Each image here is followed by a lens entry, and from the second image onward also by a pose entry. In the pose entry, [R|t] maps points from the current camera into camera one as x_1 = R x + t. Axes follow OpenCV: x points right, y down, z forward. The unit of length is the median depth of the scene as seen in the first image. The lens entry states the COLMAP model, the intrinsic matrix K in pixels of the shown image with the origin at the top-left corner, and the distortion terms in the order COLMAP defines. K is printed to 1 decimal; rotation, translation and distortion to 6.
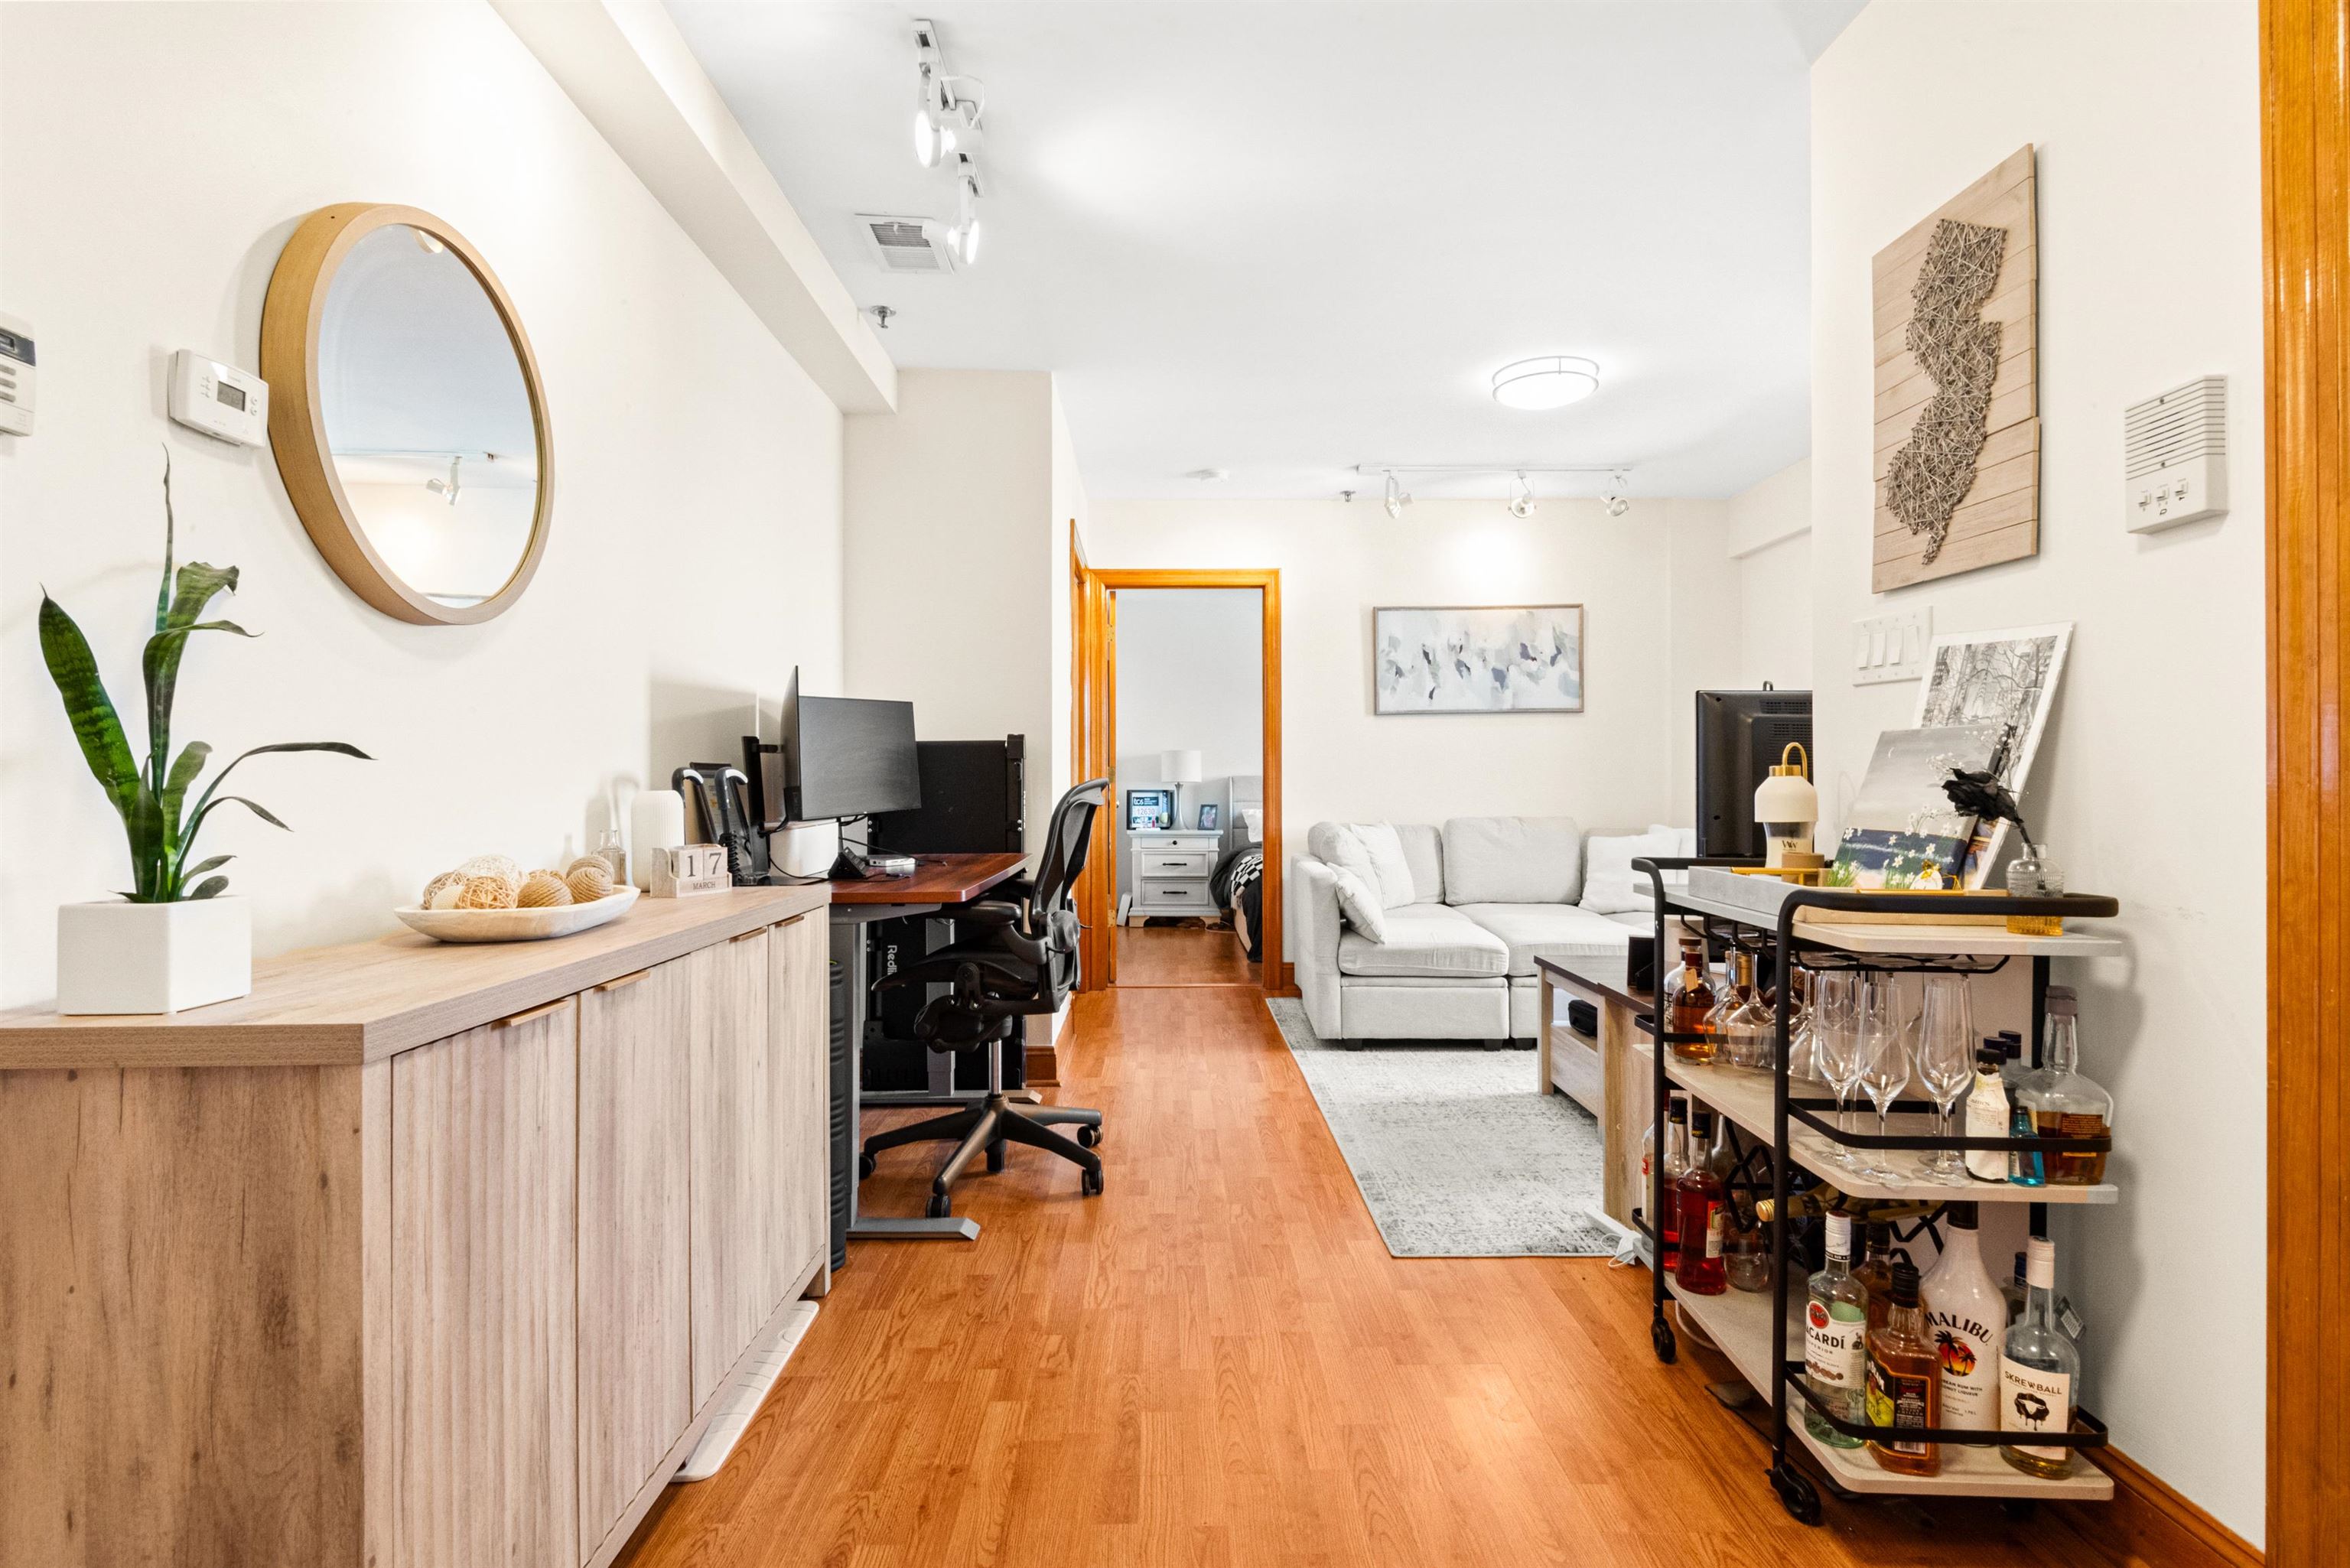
lens RADIAL K [[1152.3, 0, 1176.1], [0, 1152.3, 777.2], [0, 0, 1]] dist [-0.004820, 0.000211]
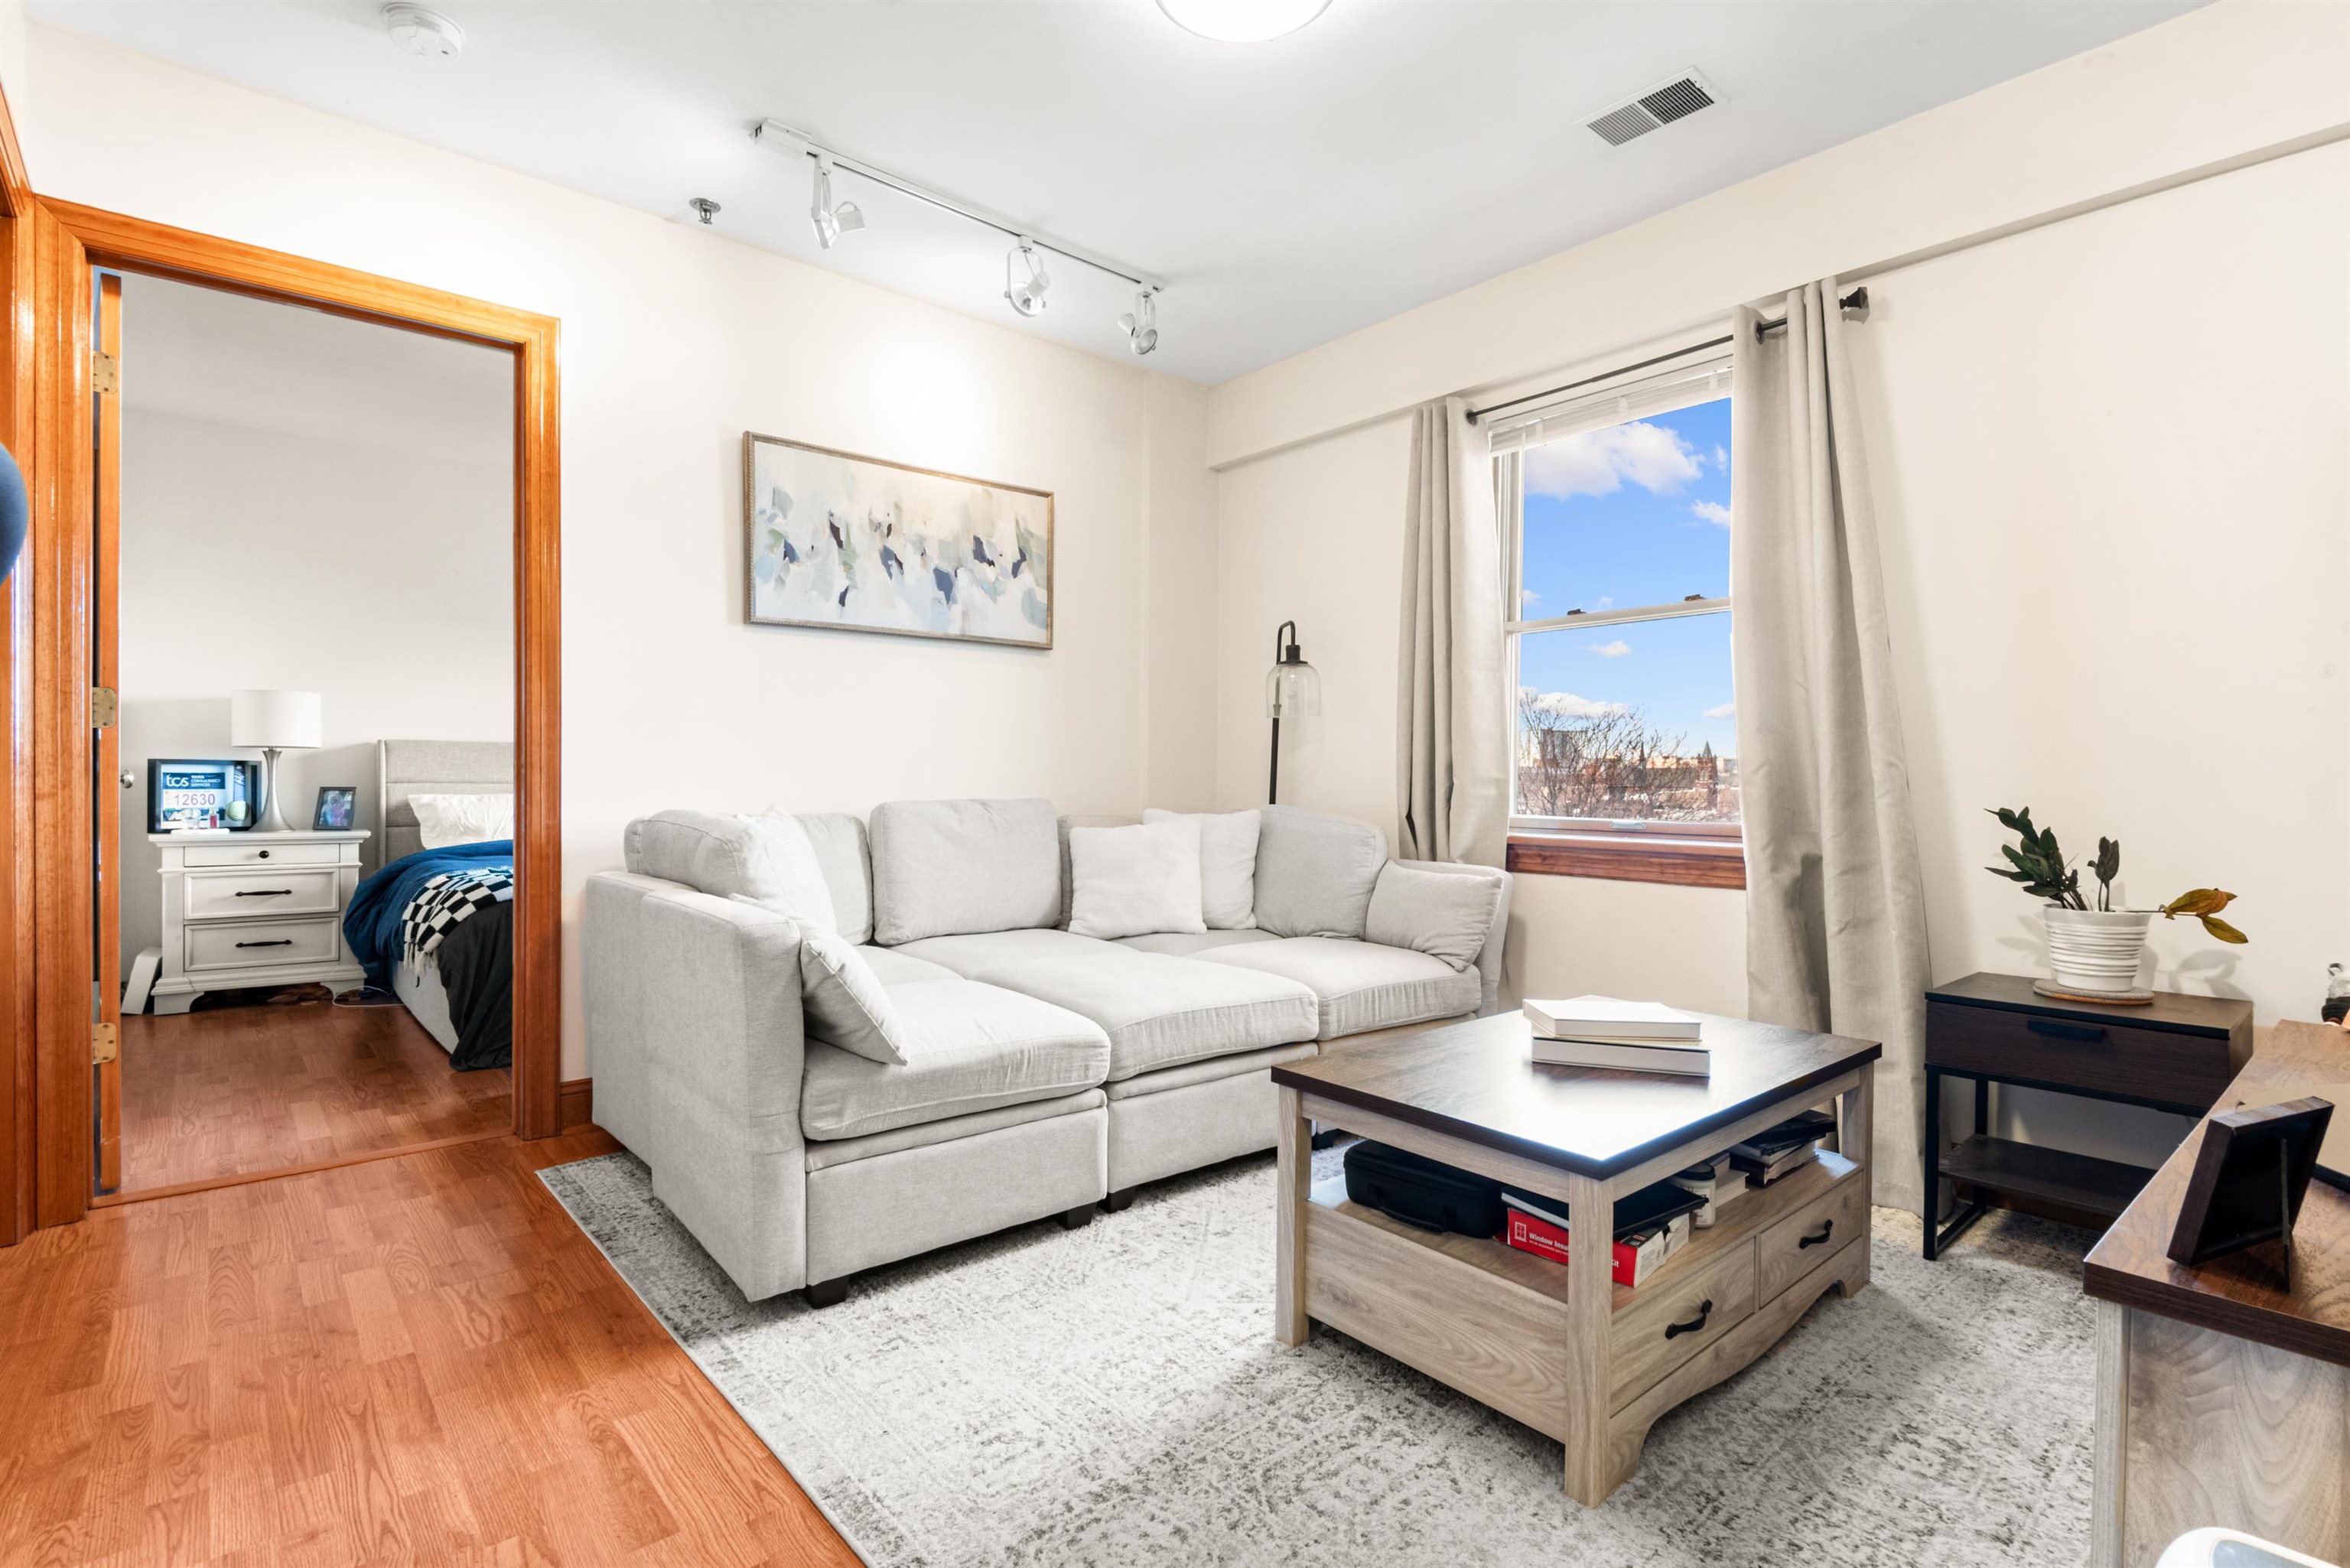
lens RADIAL K [[1126.6, 0, 1195.8], [0, 1126.6, 787.3], [0, 0, 1]] dist [0.011297, -0.007972]
pose [[0.759350, 0.002281, 0.650679, -0.024989], [-0.012566, 0.999859, 0.011160, 0.020622], [-0.650562, -0.016650, 0.759271, 0.483772]]
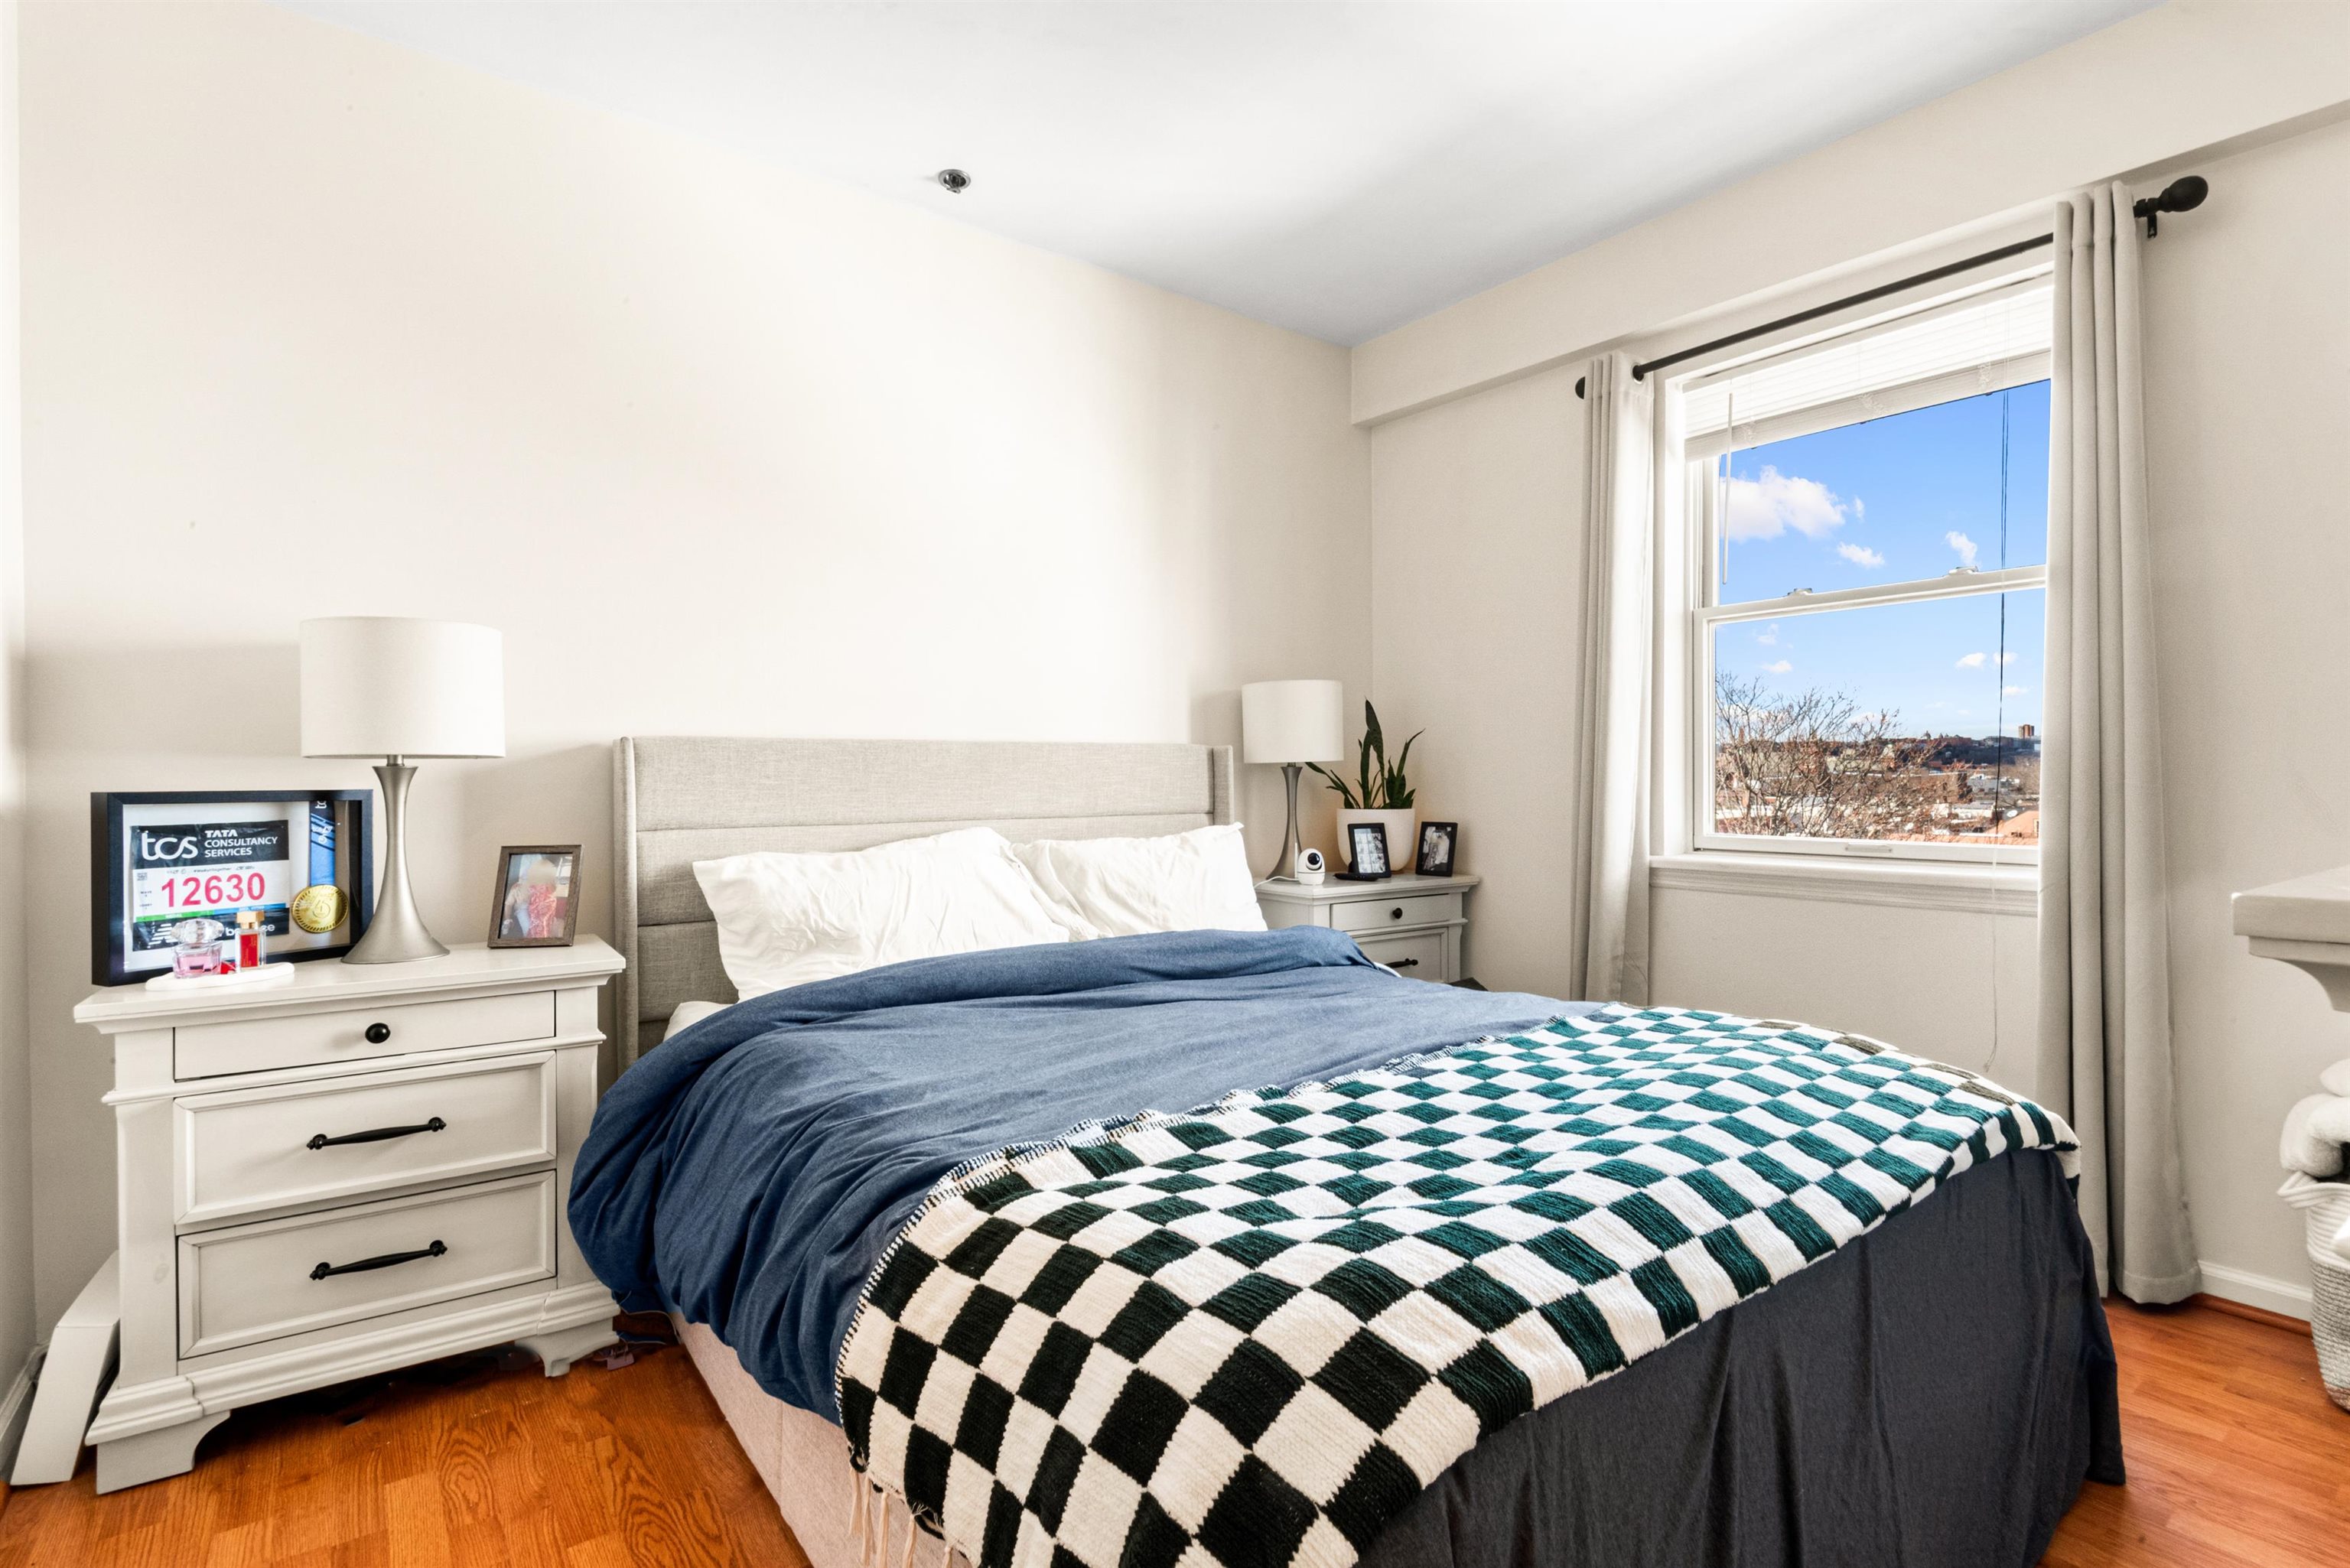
lens RADIAL K [[1126.6, 0, 1206.6], [0, 1126.6, 768.0], [0, 0, 1]] dist [0.011297, -0.007972]
pose [[0.799906, -0.006583, 0.600089, -0.006079], [0.004642, 0.999978, 0.004782, 0.010488], [-0.600107, -0.001040, 0.799919, 1.228541]]
